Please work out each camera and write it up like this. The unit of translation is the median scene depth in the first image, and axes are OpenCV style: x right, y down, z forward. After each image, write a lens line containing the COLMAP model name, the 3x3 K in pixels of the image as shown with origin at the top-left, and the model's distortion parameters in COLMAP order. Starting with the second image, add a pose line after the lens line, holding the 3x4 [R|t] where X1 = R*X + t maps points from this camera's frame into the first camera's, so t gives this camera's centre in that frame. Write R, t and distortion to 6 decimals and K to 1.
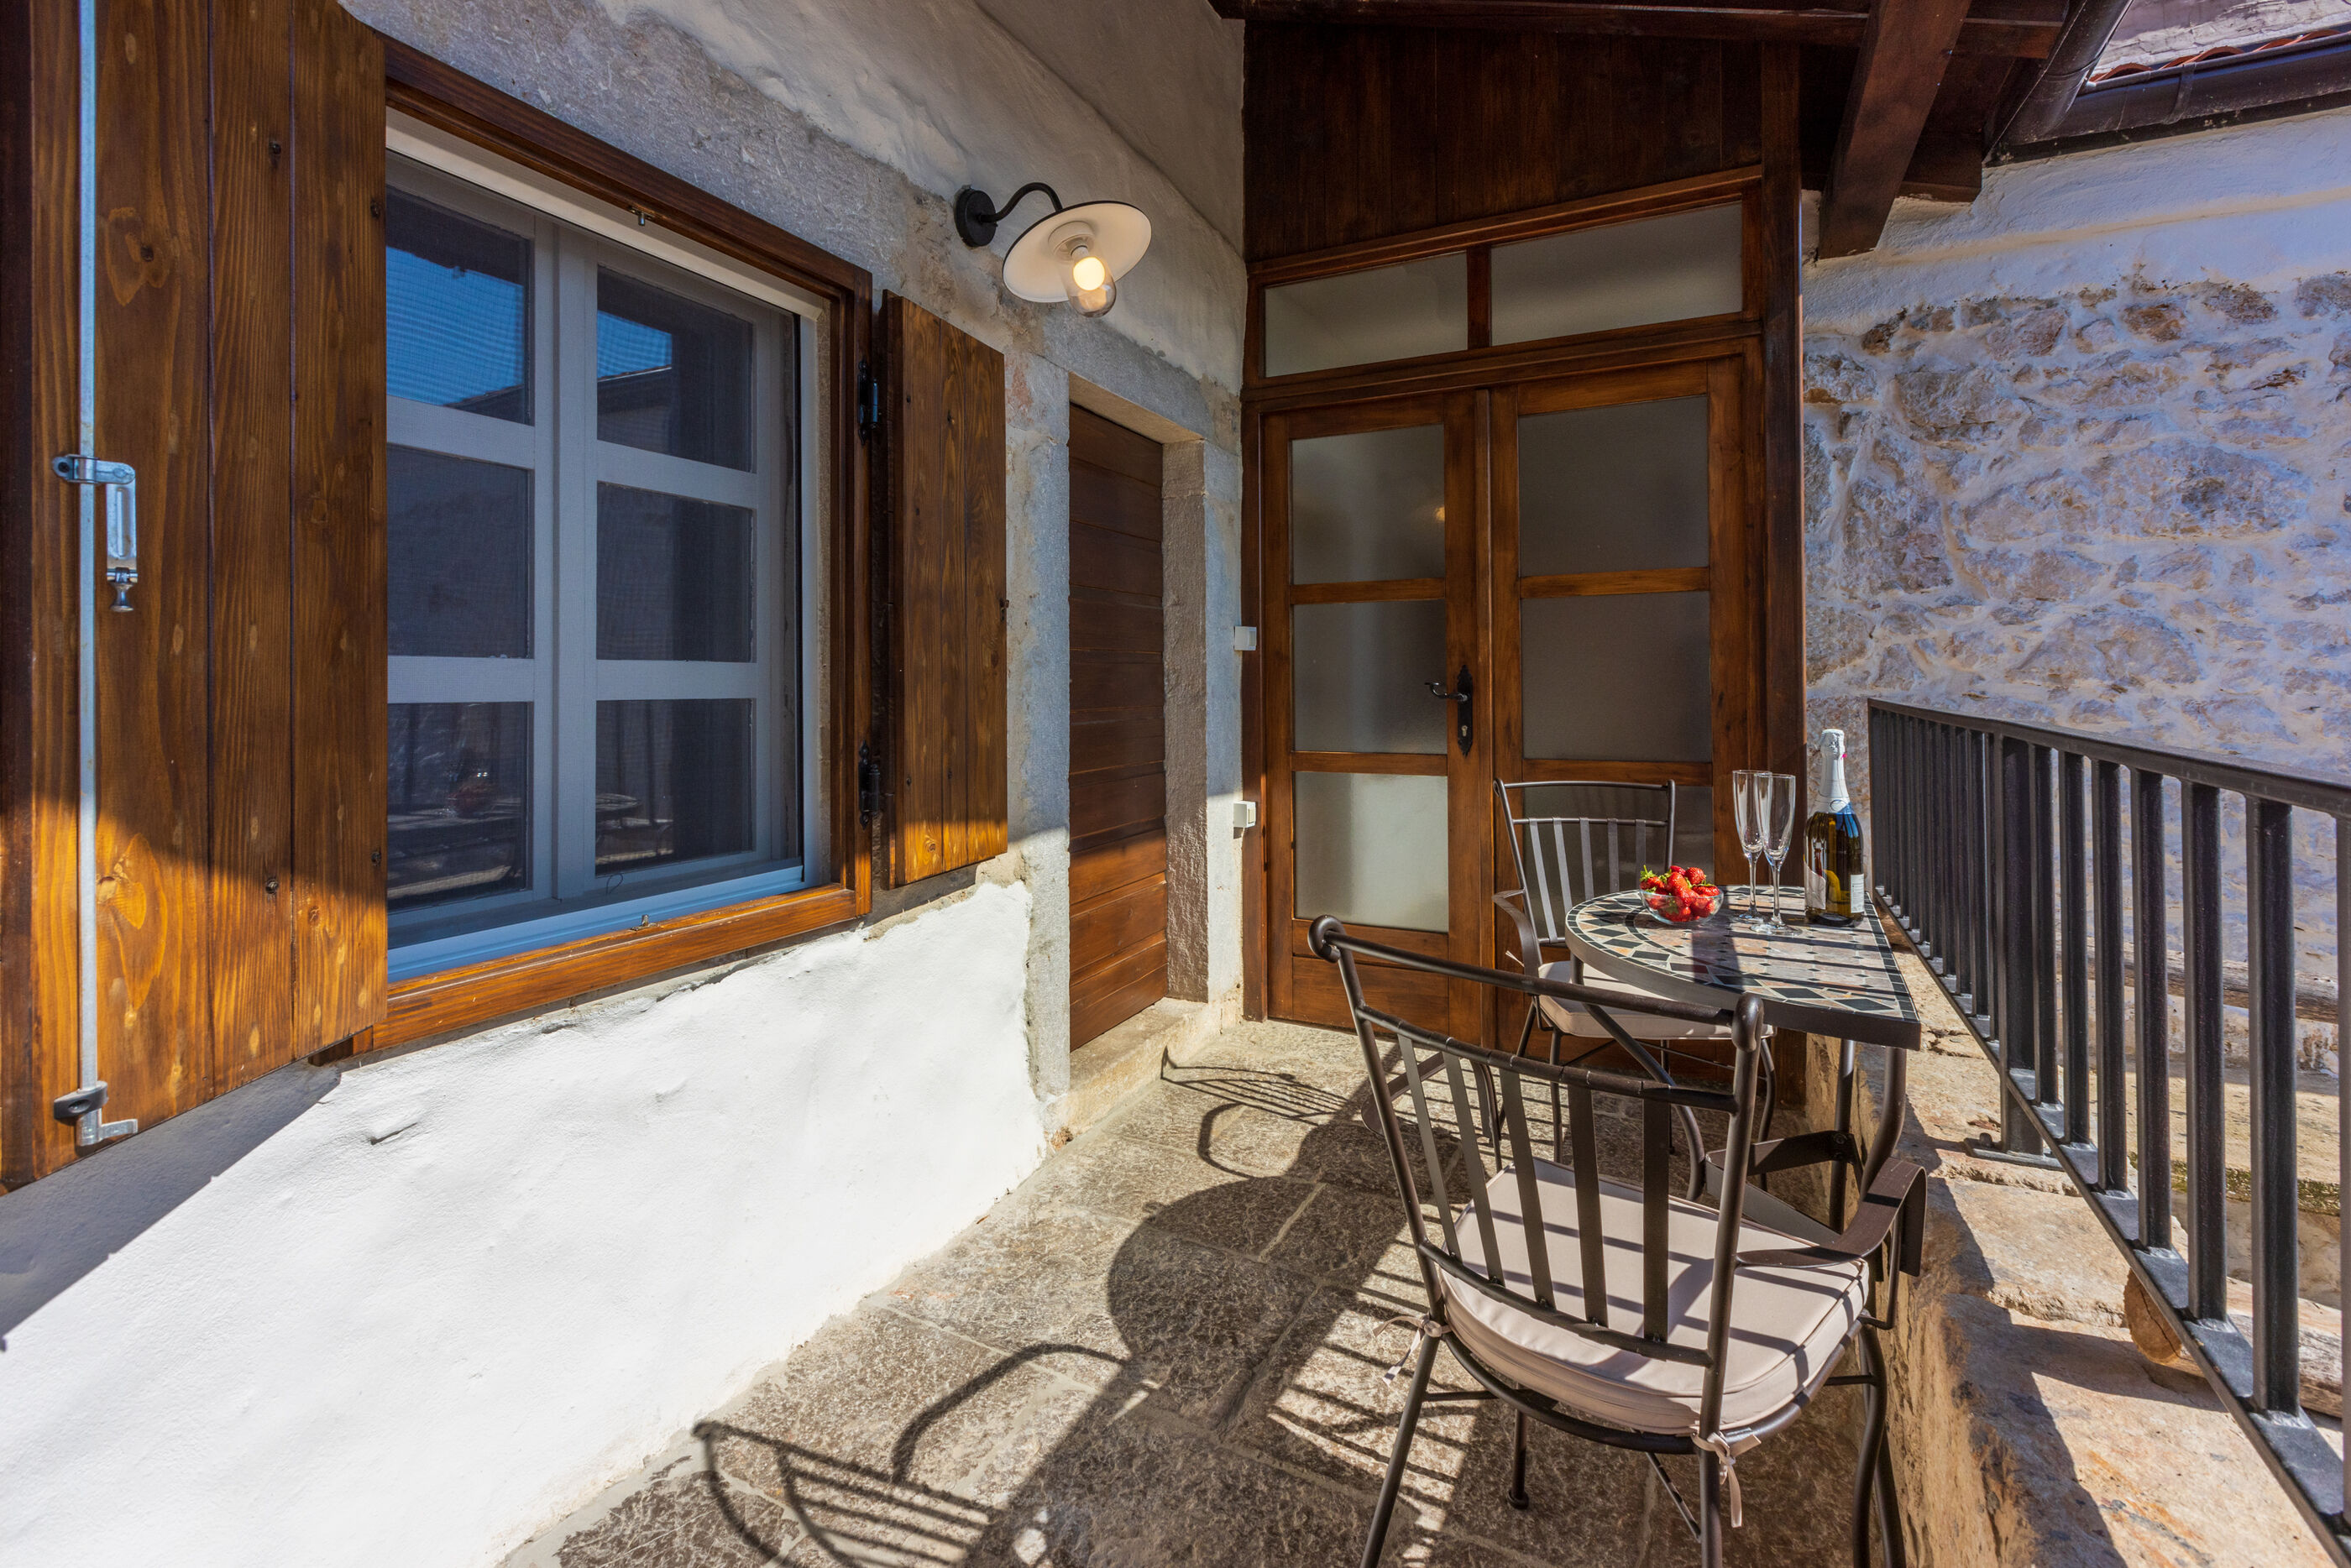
lens RADIAL K [[1033.9, 0, 1150.9], [0, 1033.9, 677.8], [0, 0, 1]] dist [0.001483, -0.002221]
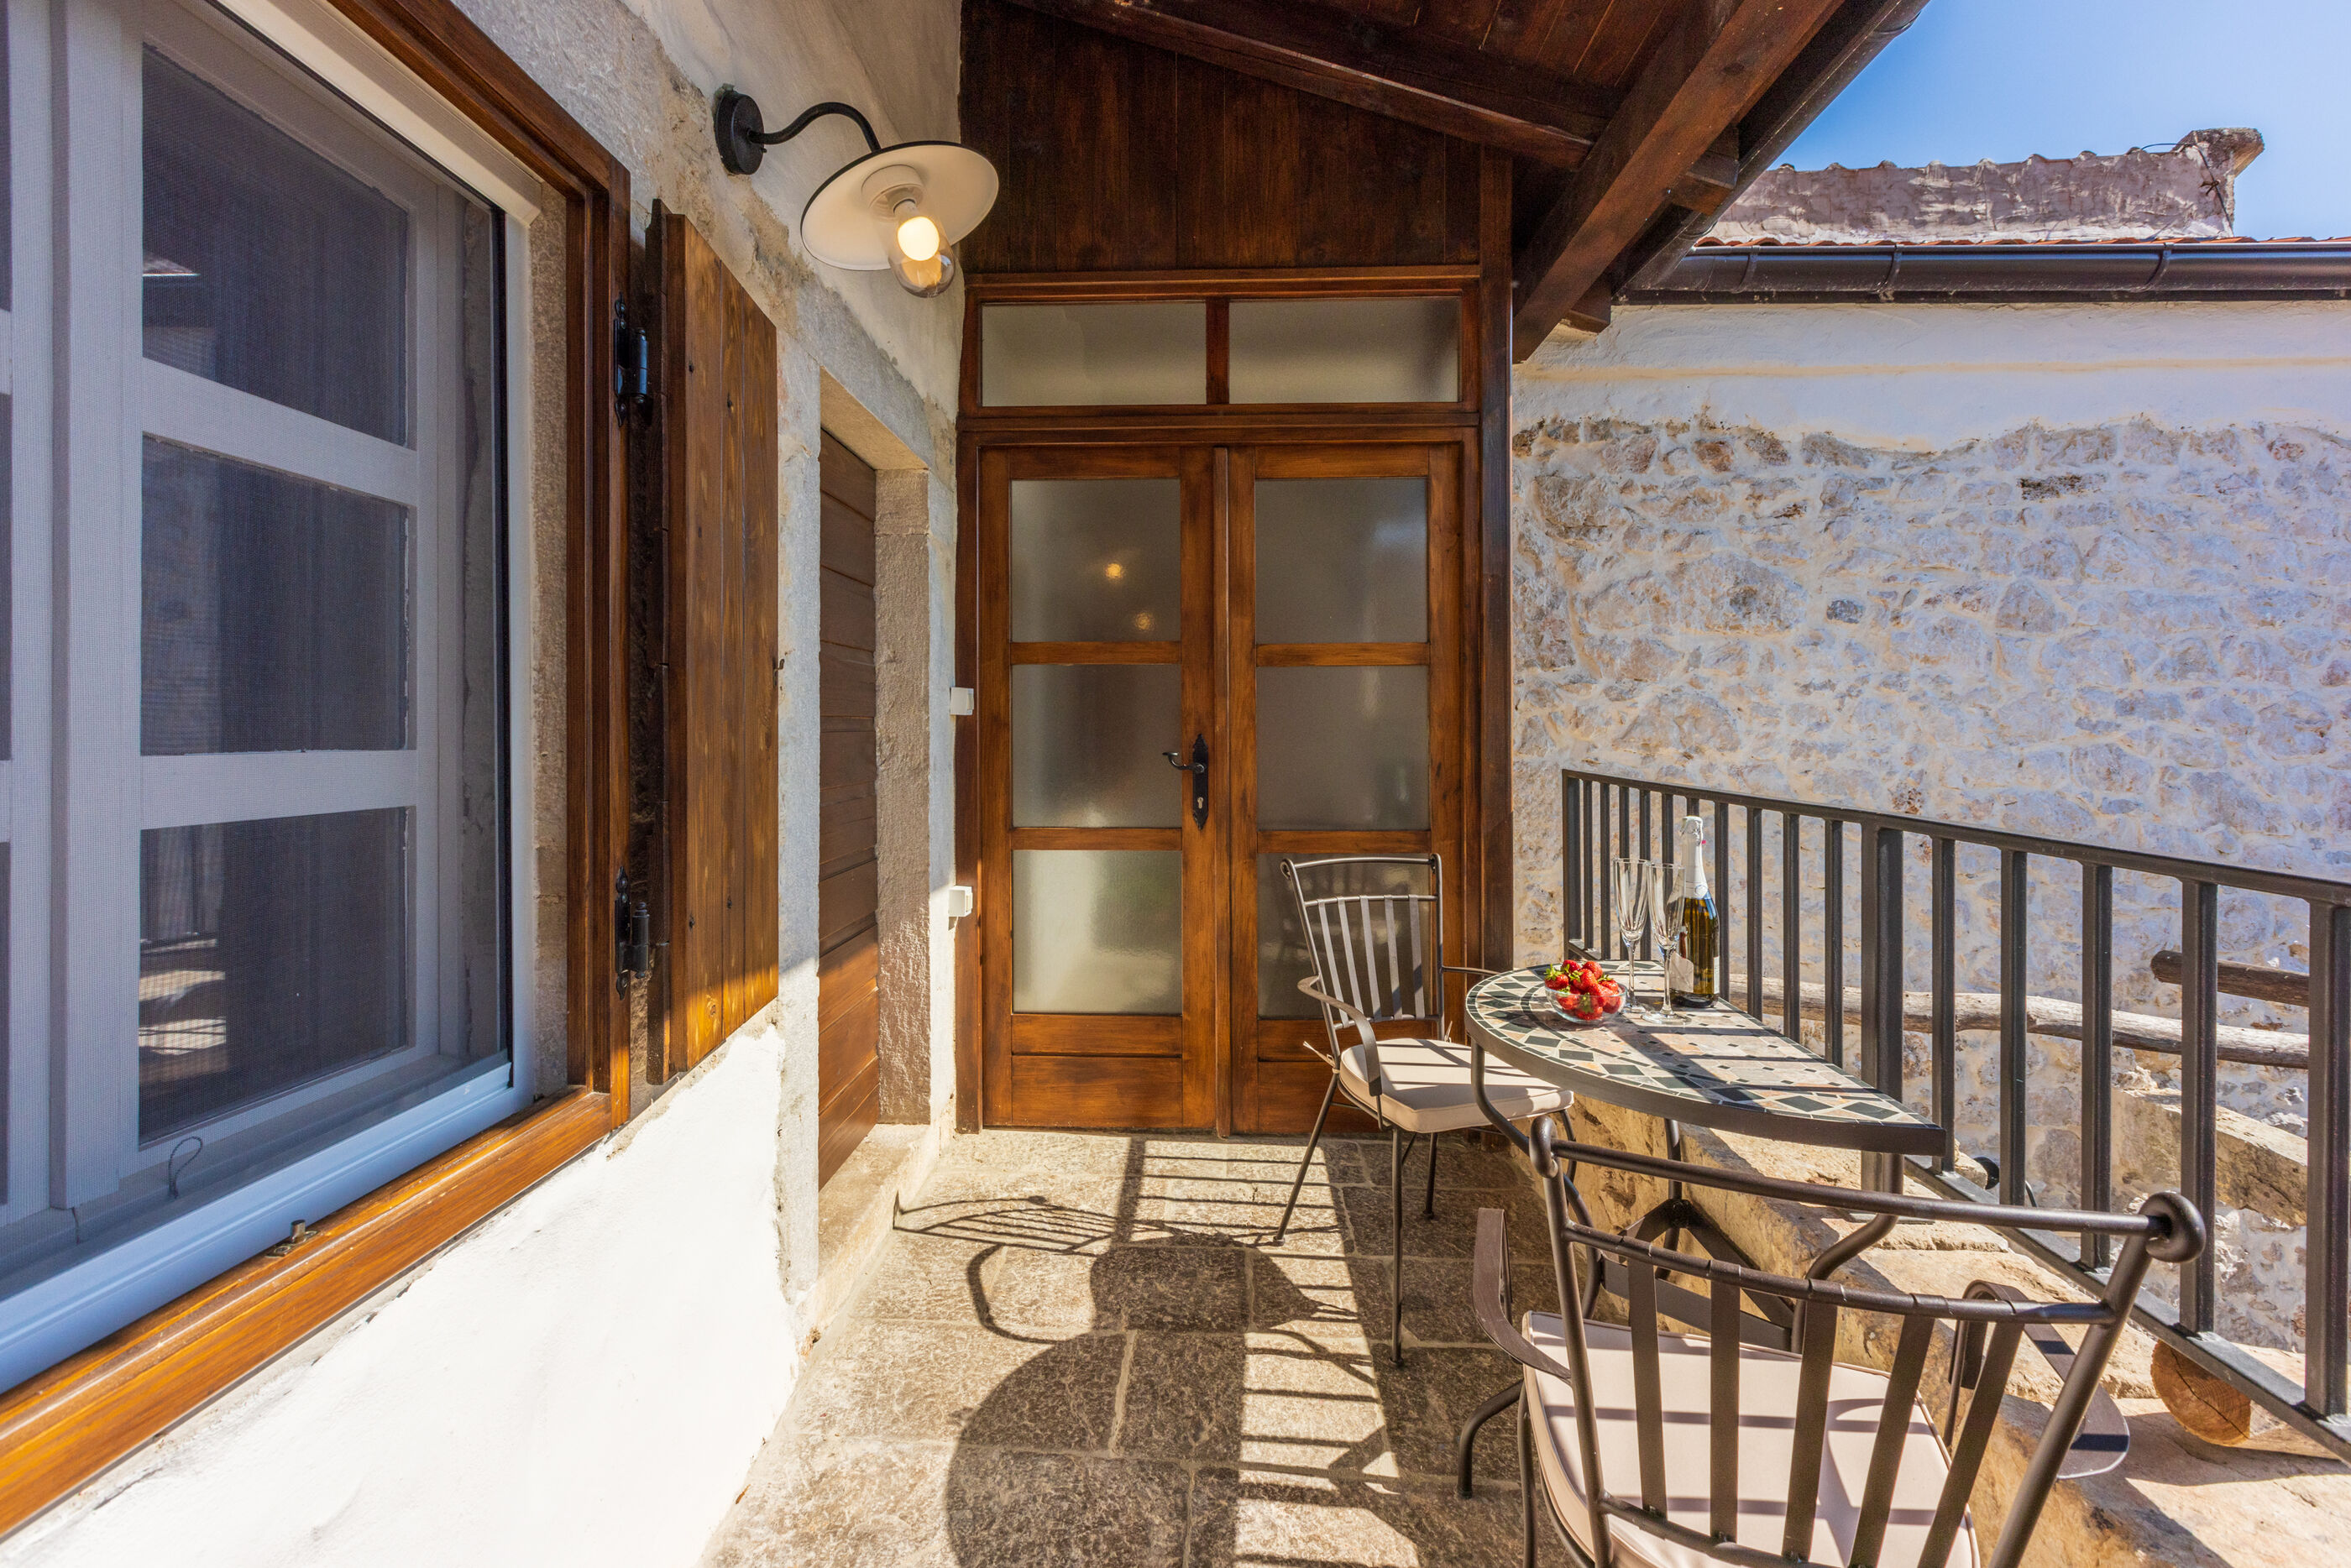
lens RADIAL K [[1060.1, 0, 1186.5], [0, 1060.1, 740.4], [0, 0, 1]] dist [0.003794, -0.002857]
pose [[0.915728, 0.003138, 0.401787, -0.109554], [-0.006766, 0.999948, 0.007611, -0.014694], [-0.401742, -0.009688, 0.915702, 0.111414]]
